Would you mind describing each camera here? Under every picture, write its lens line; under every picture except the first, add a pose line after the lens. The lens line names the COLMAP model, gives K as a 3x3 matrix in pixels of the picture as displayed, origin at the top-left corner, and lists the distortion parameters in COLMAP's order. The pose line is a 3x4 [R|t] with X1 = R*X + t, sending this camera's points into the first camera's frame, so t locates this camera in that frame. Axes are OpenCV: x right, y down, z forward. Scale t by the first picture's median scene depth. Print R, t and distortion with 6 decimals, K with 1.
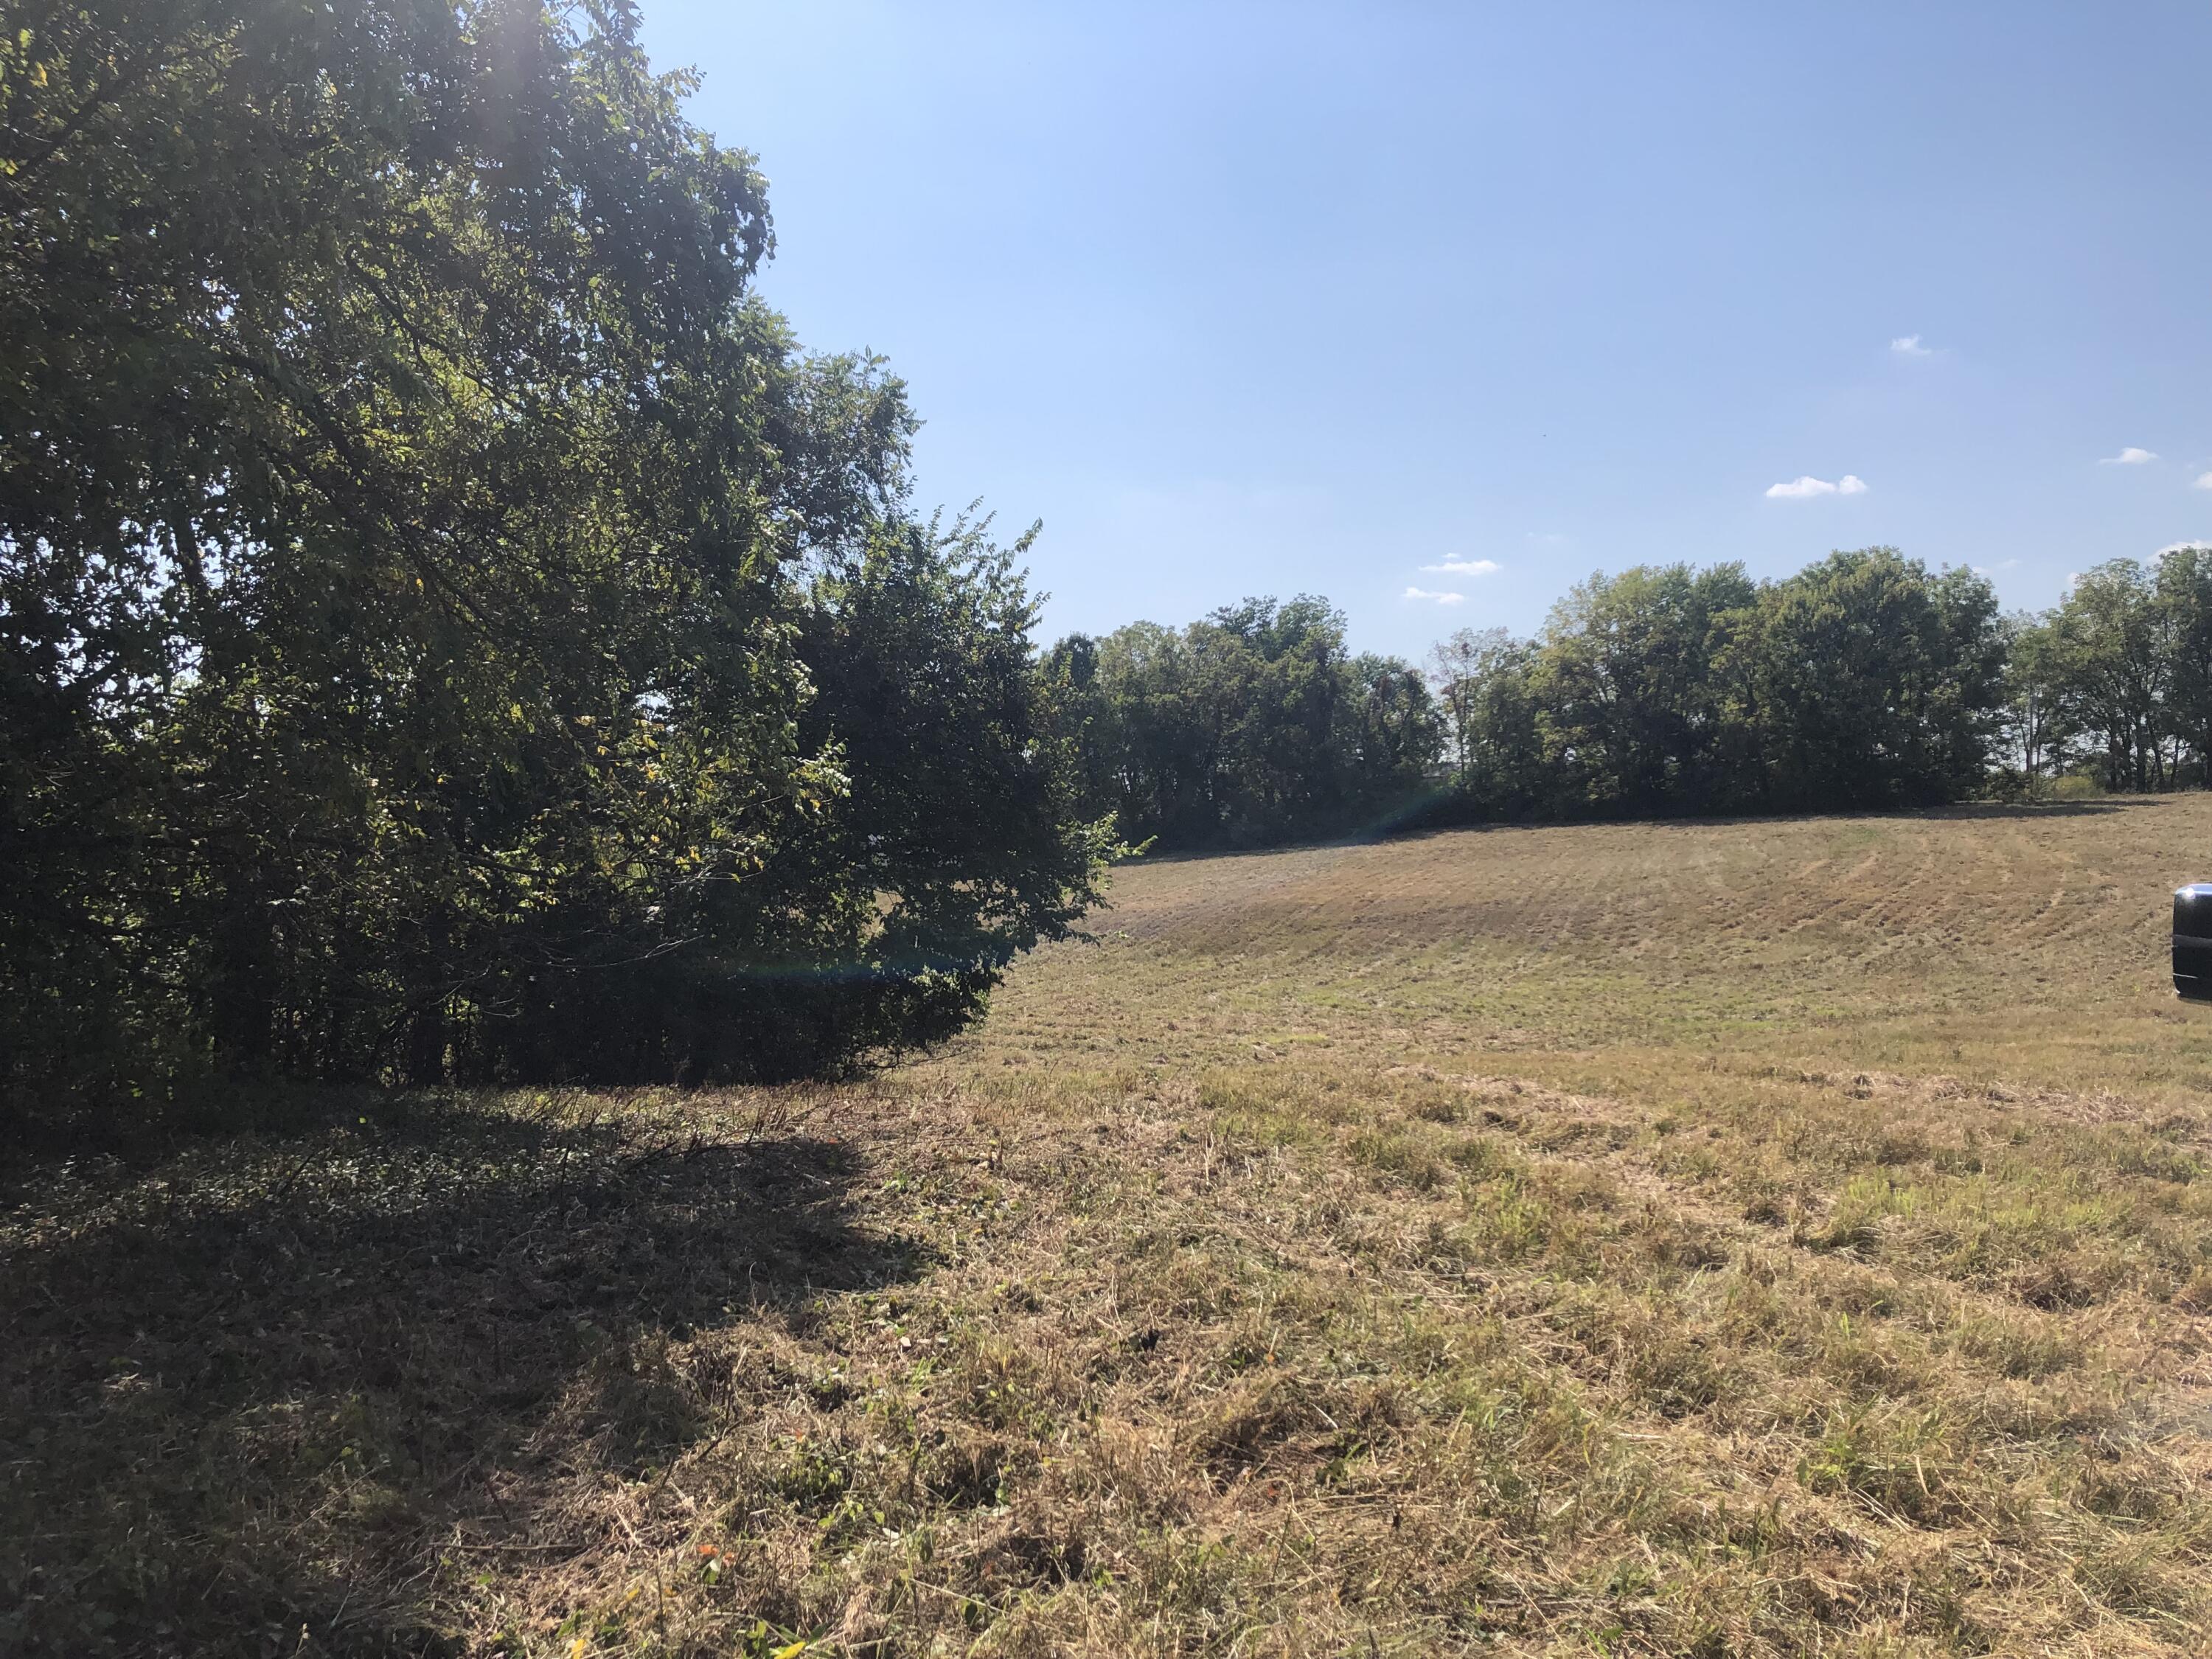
lens RADIAL K [[1765.2, 0, 1111.3], [0, 1765.2, 817.0], [0, 0, 1]] dist [0.016940, -0.006609]
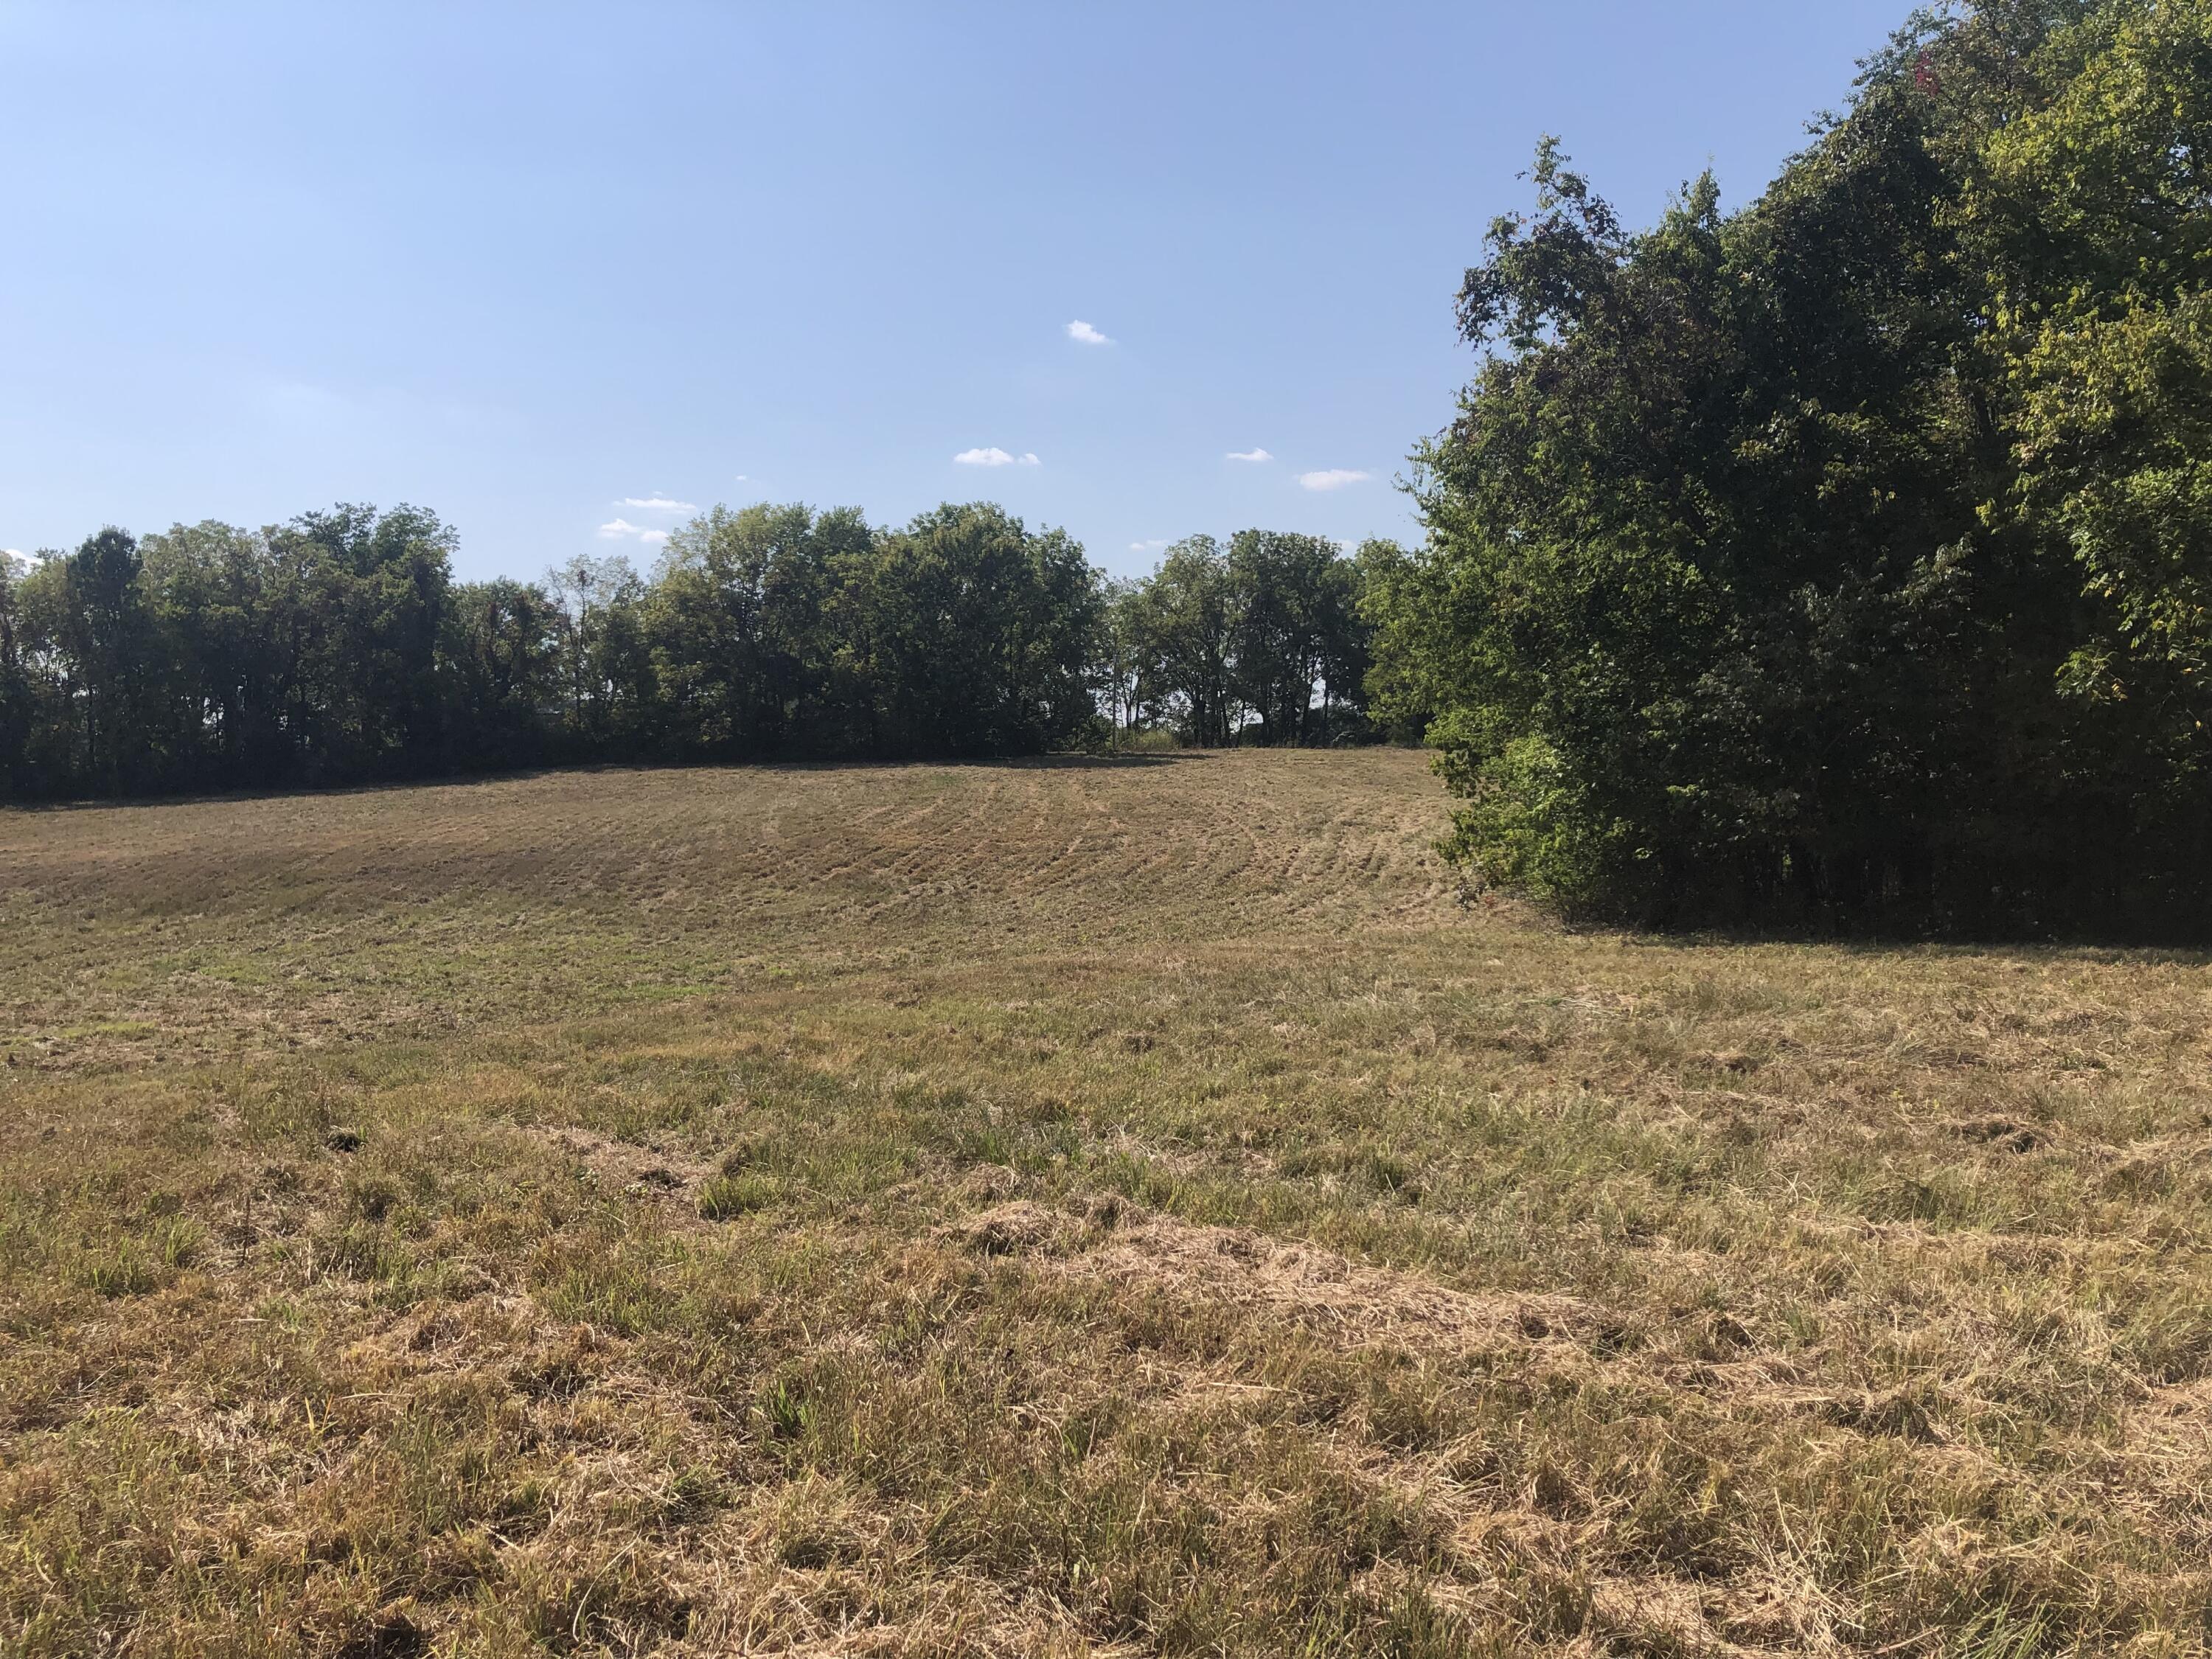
lens RADIAL K [[1765.2, 0, 1119.3], [0, 1765.2, 841.2], [0, 0, 1]] dist [0.016940, -0.006609]
pose [[0.900922, 0.000343, 0.433982, 0.057439], [-0.020442, 0.998923, 0.041647, -0.000195], [-0.433500, -0.046392, 0.899959, 0.031757]]
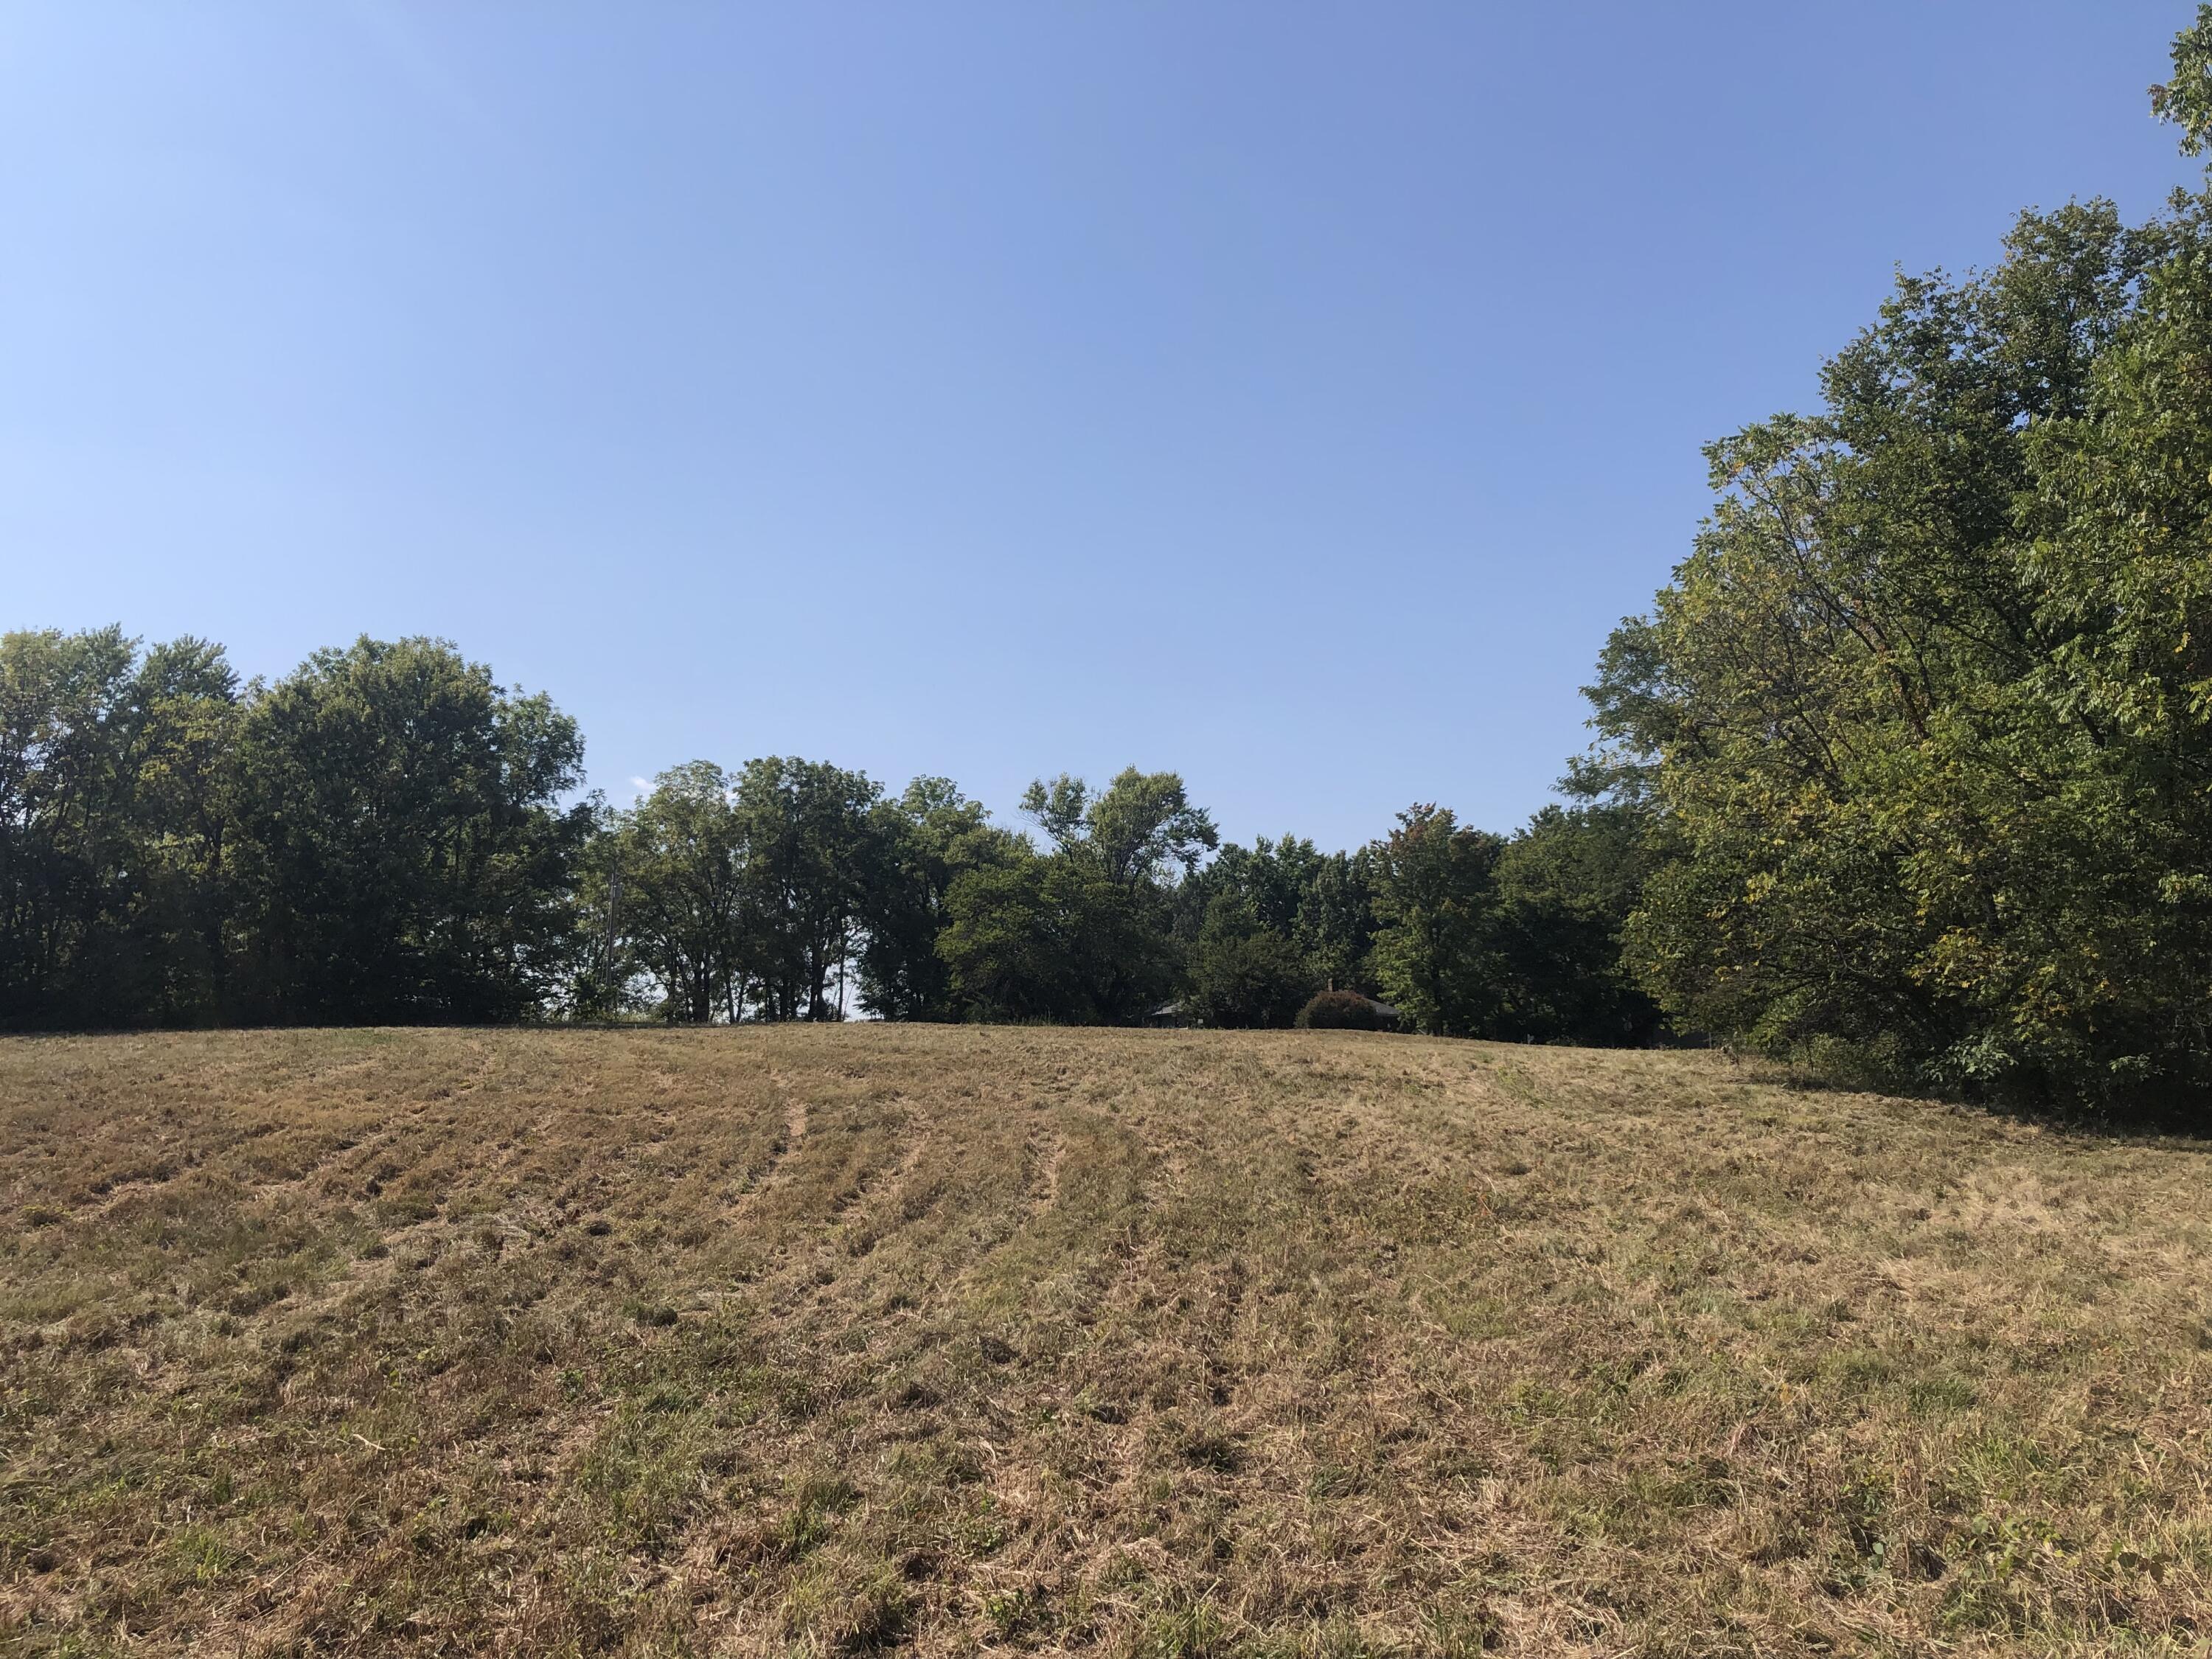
lens RADIAL K [[1765.2, 0, 1091.7], [0, 1765.2, 848.1], [0, 0, 1]] dist [0.016940, -0.006609]
pose [[0.712732, 0.116779, 0.691648, 0.150445], [-0.016253, 0.988529, -0.150157, 0.022939], [-0.701249, 0.095781, 0.706453, 0.340591]]
